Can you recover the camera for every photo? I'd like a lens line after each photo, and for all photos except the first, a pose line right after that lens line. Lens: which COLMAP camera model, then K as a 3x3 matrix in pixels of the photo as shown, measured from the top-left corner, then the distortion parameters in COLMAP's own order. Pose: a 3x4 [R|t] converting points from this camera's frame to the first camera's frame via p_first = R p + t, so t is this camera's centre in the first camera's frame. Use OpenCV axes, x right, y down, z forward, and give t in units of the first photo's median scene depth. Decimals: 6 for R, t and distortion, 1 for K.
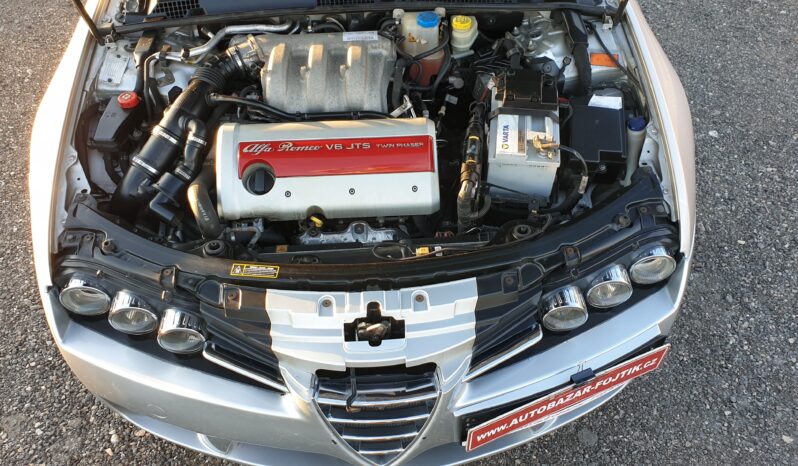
lens RADIAL K [[645.1, 0, 407.2], [0, 645.1, 229.4], [0, 0, 1]] dist [0.004570, -0.001335]
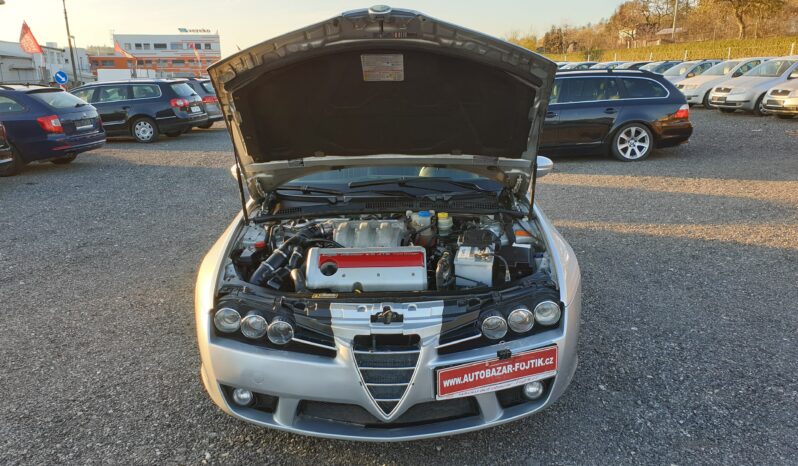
lens RADIAL K [[645.1, 0, 407.2], [0, 645.1, 229.4], [0, 0, 1]] dist [0.004570, -0.001335]
pose [[0.998615, 0.002619, -0.052549, 0.088103], [-0.030583, 0.841596, -0.539242, 0.791393], [0.042812, 0.540102, 0.840510, -0.586867]]
